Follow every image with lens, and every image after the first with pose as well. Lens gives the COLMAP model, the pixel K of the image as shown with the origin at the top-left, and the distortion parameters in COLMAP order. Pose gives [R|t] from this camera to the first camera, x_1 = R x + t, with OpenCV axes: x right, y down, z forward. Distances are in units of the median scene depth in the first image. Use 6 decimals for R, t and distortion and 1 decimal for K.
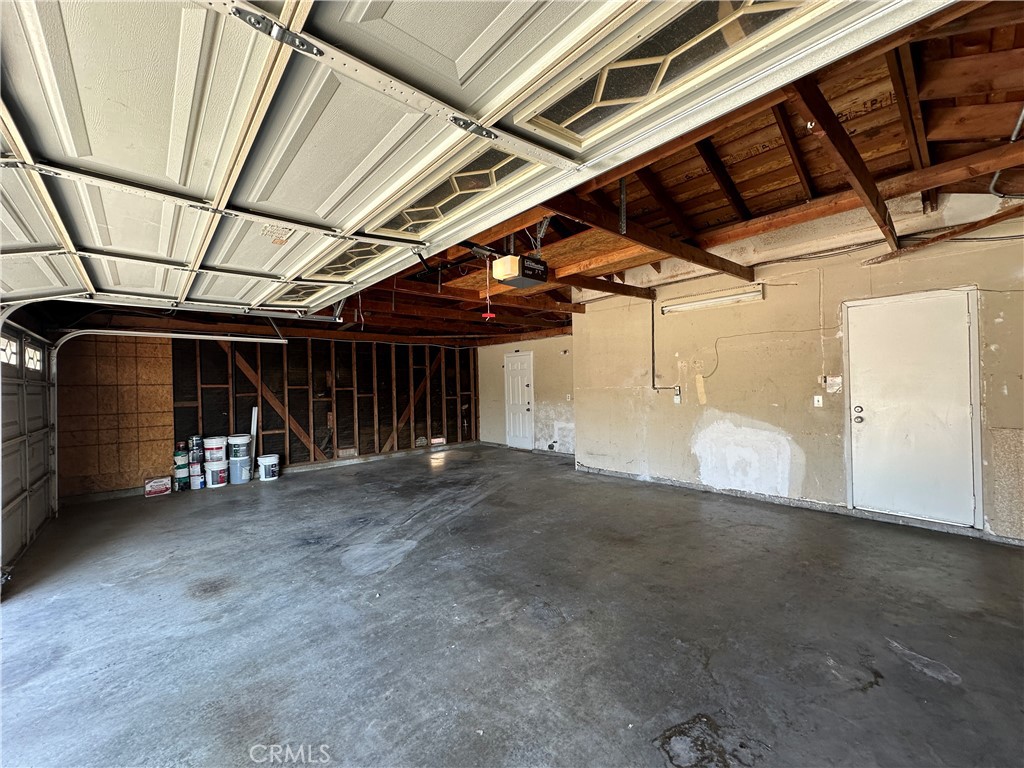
lens RADIAL K [[408.1, 0, 510.9], [0, 408.1, 384.6], [0, 0, 1]] dist [-0.003274, 0.001065]
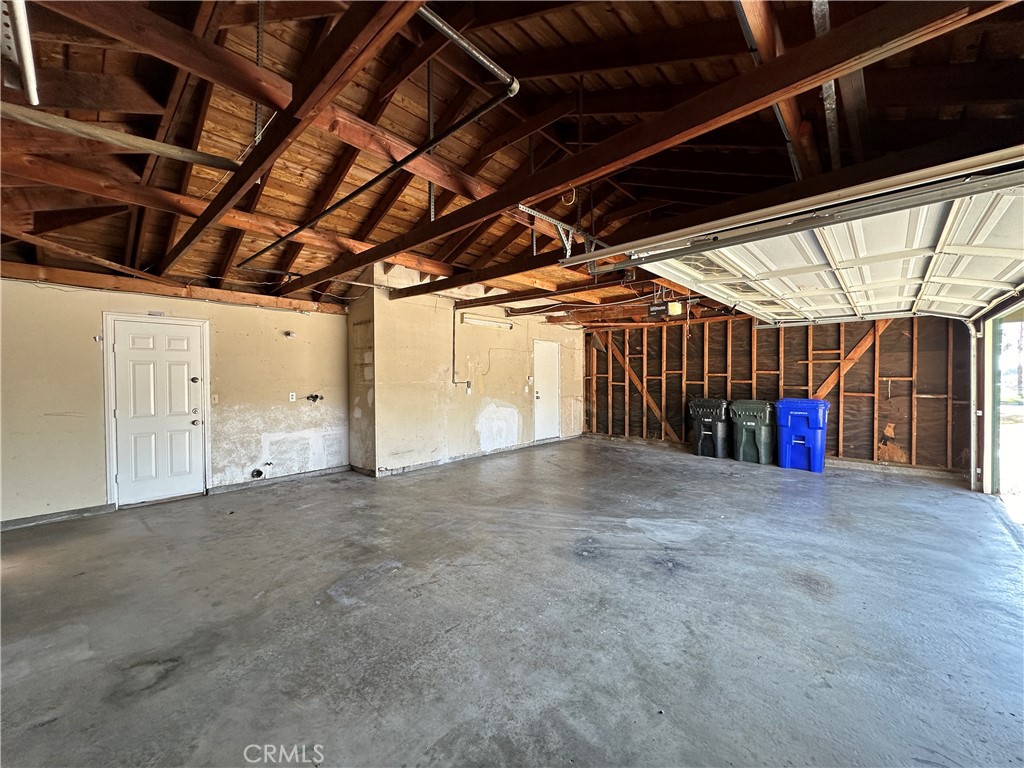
lens RADIAL K [[408.1, 0, 510.9], [0, 408.1, 384.6], [0, 0, 1]] dist [-0.003274, 0.001065]
pose [[-0.090999, 0.009093, 0.995810, -0.994223], [0.007113, 0.999939, -0.008481, 0.029939], [-0.995826, 0.006312, -0.091058, 1.092640]]
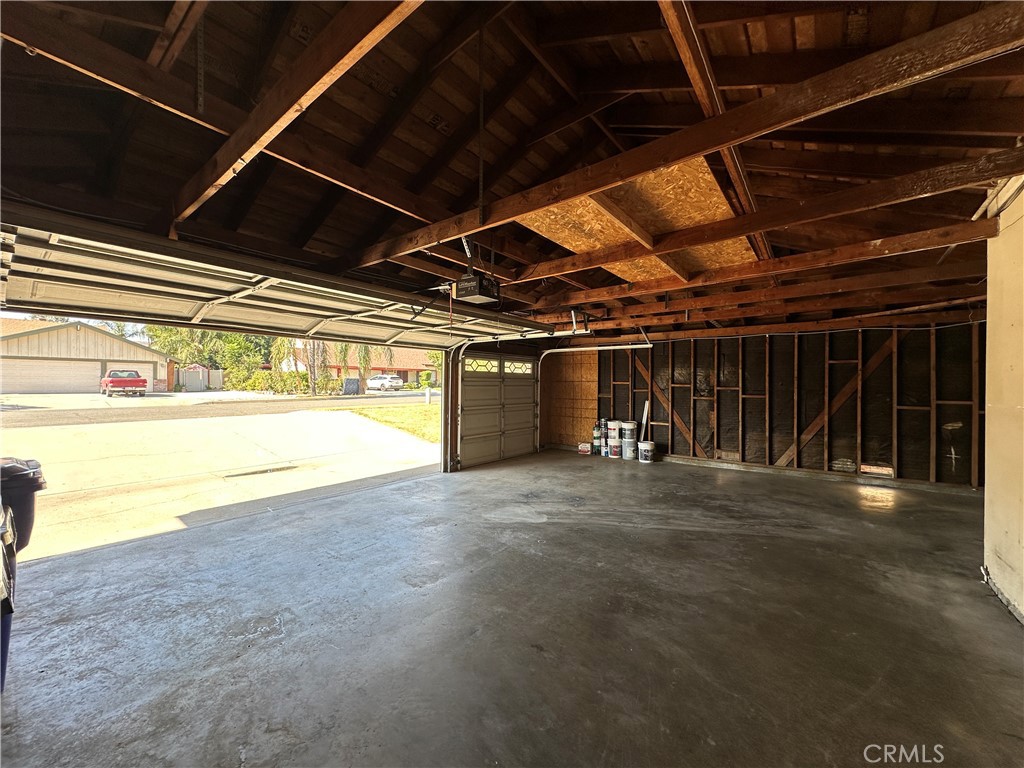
lens RADIAL K [[408.1, 0, 510.9], [0, 408.1, 384.6], [0, 0, 1]] dist [-0.003274, 0.001065]
pose [[0.177861, 0.025125, -0.983735, 0.699147], [-0.007897, 0.999678, 0.024104, -0.027485], [0.984024, 0.003482, 0.178002, 0.540225]]
